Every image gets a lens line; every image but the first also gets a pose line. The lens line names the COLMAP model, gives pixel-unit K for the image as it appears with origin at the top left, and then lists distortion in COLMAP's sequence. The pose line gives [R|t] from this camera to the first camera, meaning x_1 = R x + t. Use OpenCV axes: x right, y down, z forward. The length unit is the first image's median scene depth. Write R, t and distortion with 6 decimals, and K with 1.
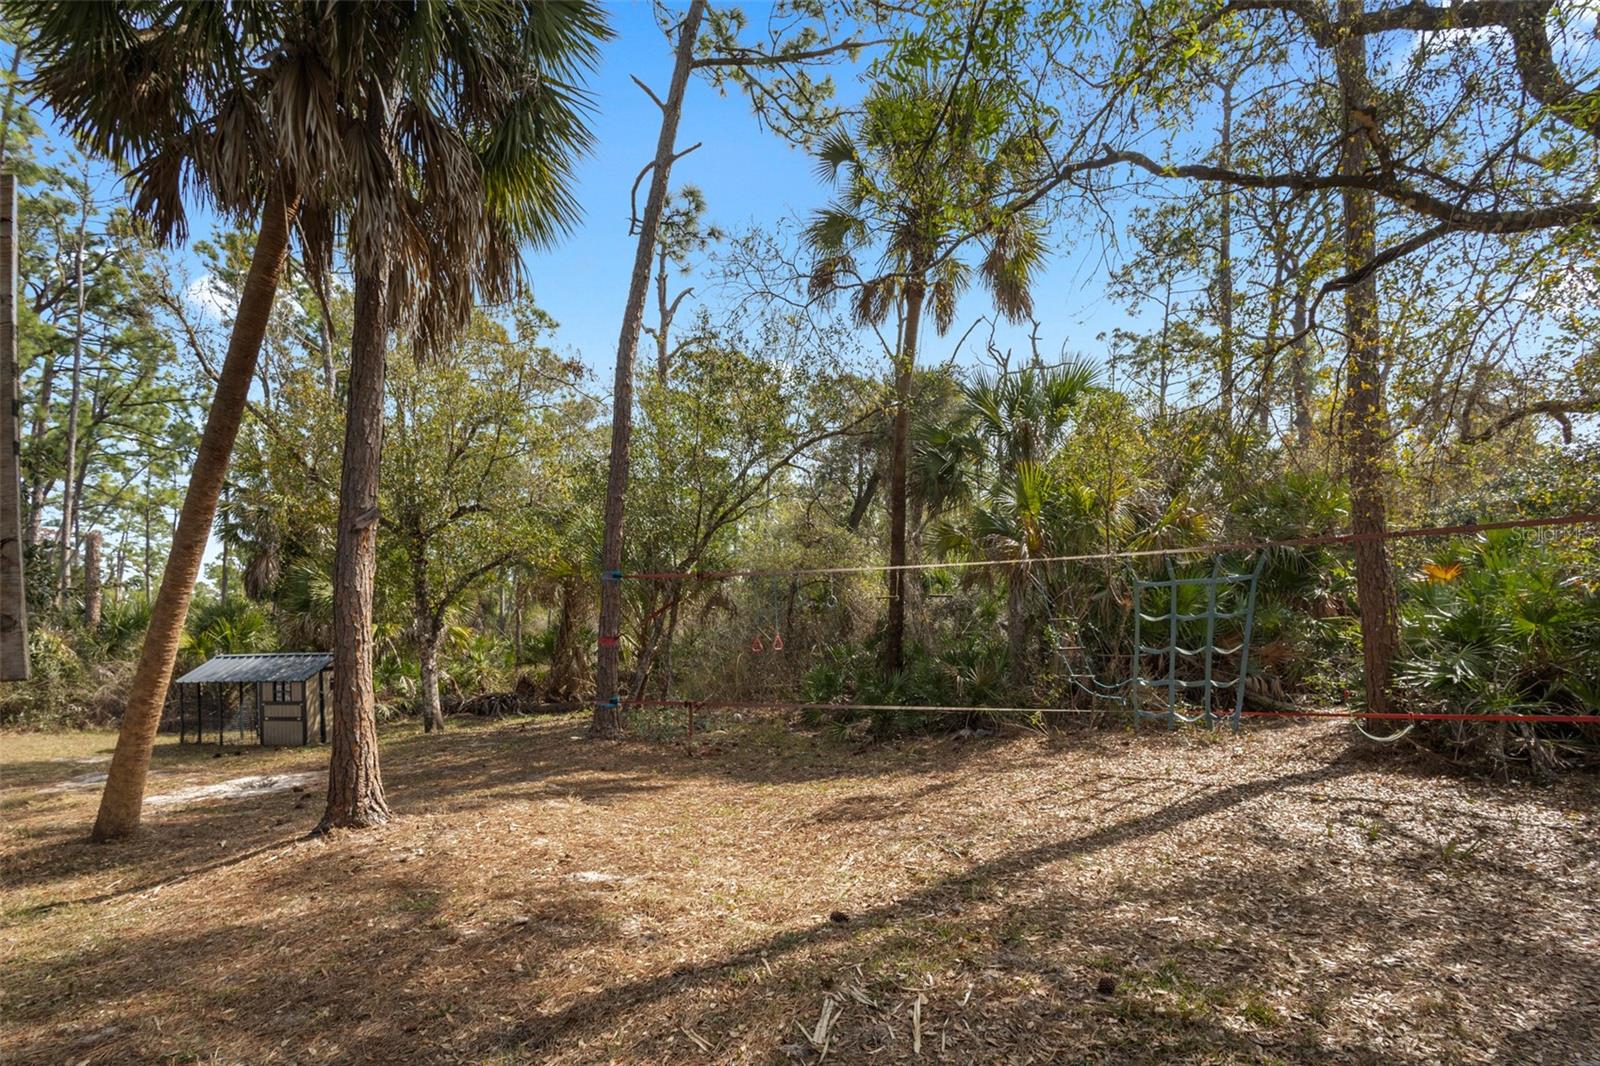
lens RADIAL K [[763.4, 0, 810.3], [0, 763.4, 564.6], [0, 0, 1]] dist [0.005072, 0.000433]
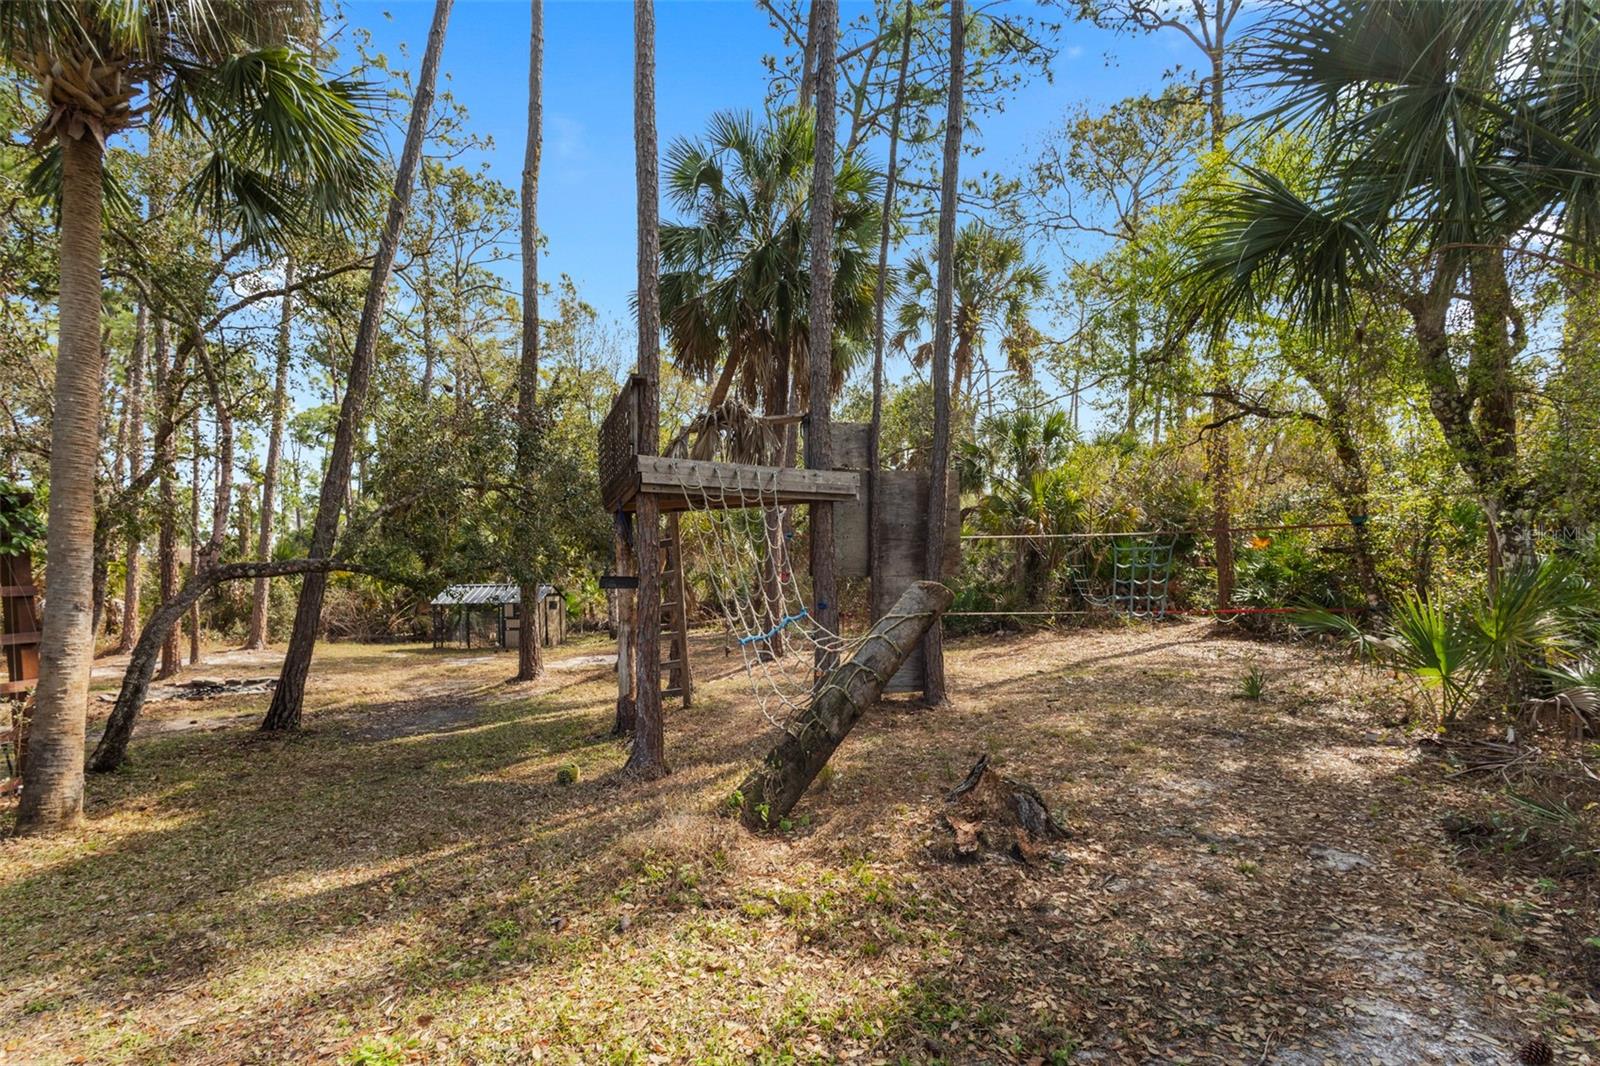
lens RADIAL K [[750.5, 0, 805.8], [0, 750.5, 518.0], [0, 0, 1]] dist [-0.003323, -0.000142]
pose [[0.992513, 0.019591, 0.120559, -0.516877], [-0.020473, 0.999772, 0.006076, -0.042732], [-0.120413, -0.008499, 0.992688, -0.716900]]
